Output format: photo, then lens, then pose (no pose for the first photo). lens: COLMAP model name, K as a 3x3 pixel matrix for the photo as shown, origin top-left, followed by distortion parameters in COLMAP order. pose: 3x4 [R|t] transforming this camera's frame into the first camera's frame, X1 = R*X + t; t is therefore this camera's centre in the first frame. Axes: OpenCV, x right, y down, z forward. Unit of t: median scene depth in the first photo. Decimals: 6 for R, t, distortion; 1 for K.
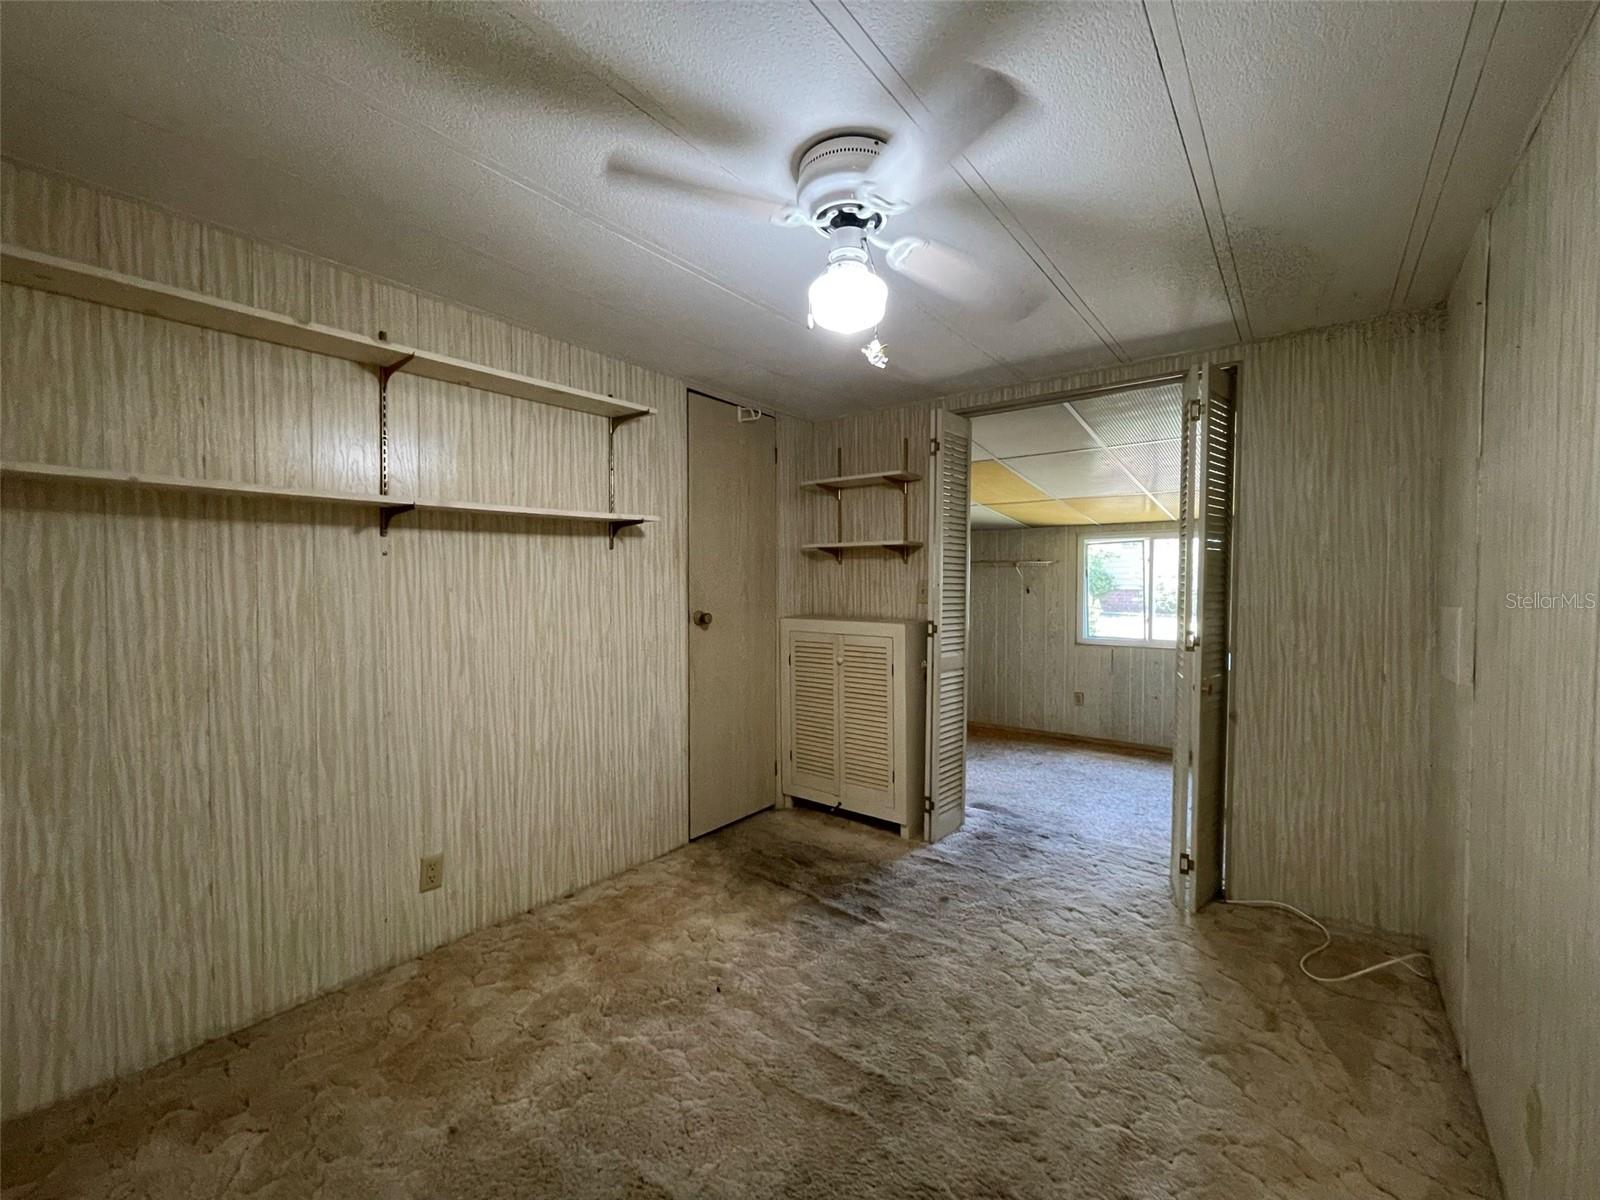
lens RADIAL K [[648.1, 0, 800.0], [0, 648.1, 600.0], [0, 0, 1]] dist [-0.000903, -0.000521]
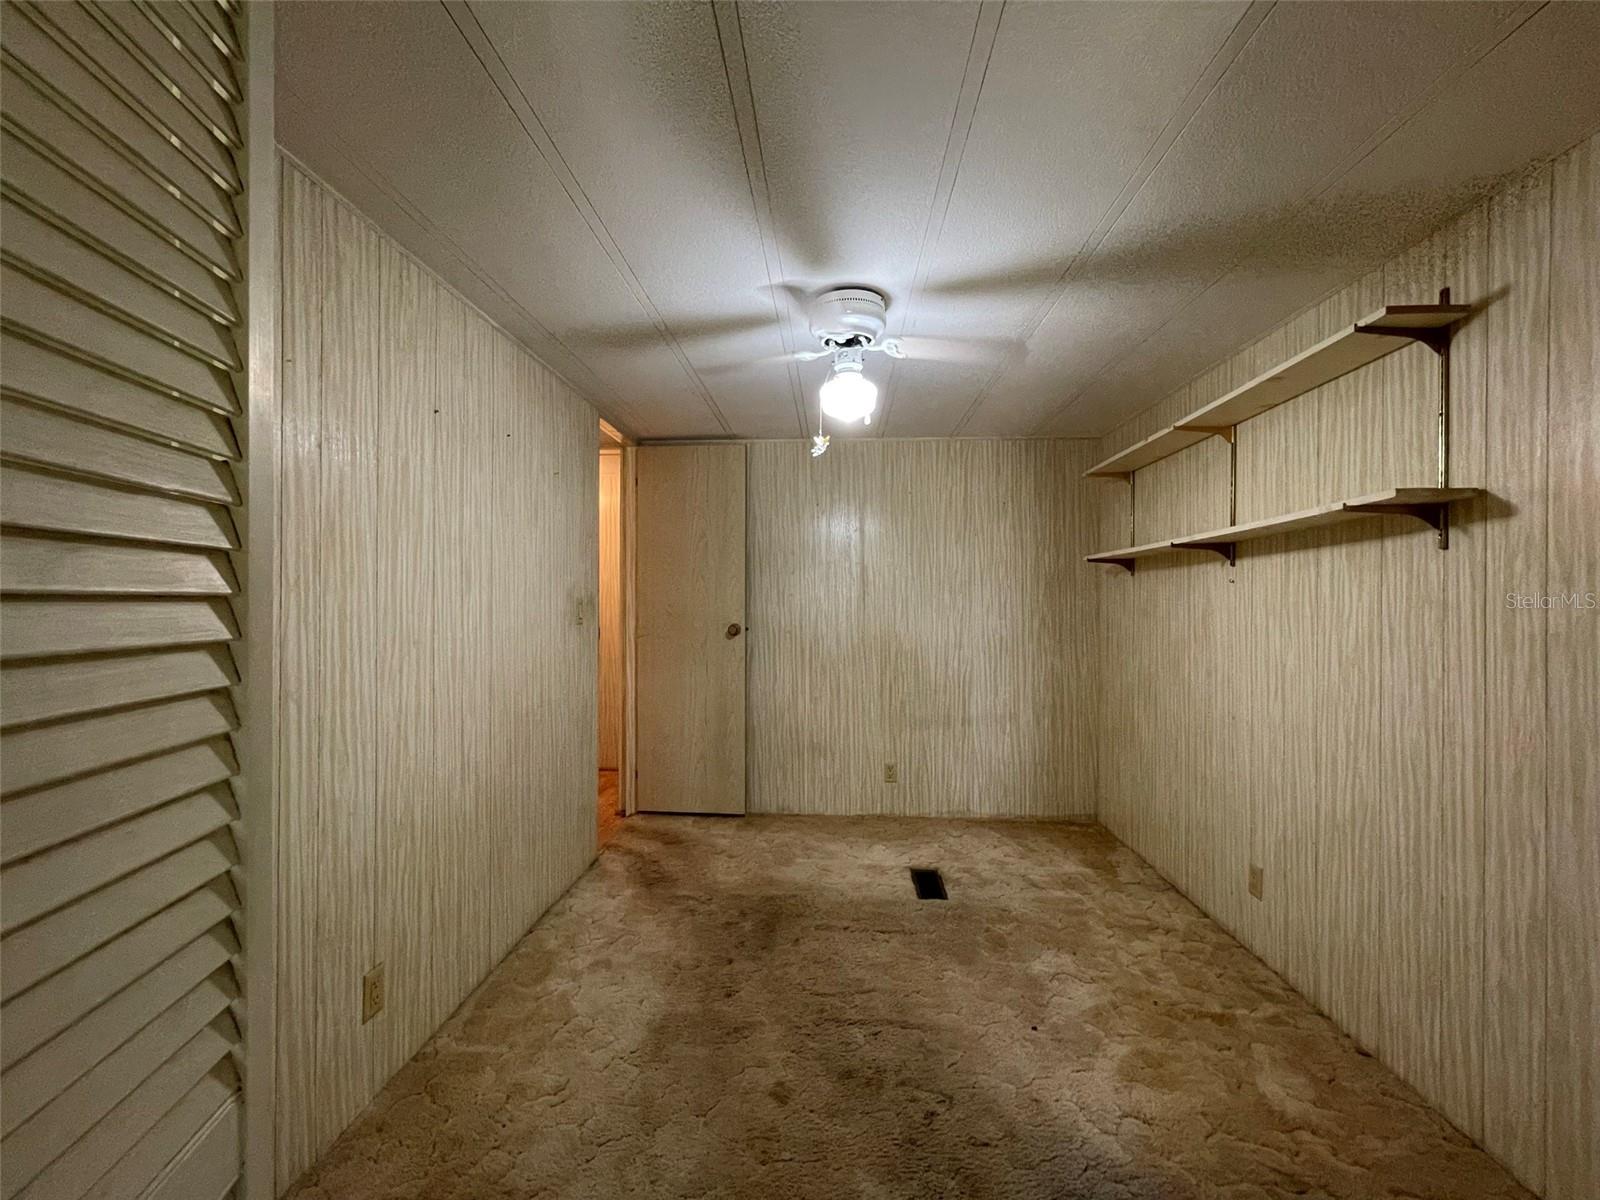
lens RADIAL K [[648.1, 0, 800.0], [0, 648.1, 600.0], [0, 0, 1]] dist [-0.000903, -0.000521]
pose [[-0.817941, -0.002496, -0.575297, 0.567375], [-0.015316, 0.999731, 0.017438, -0.037738], [0.575098, 0.023075, -0.817759, 1.254298]]
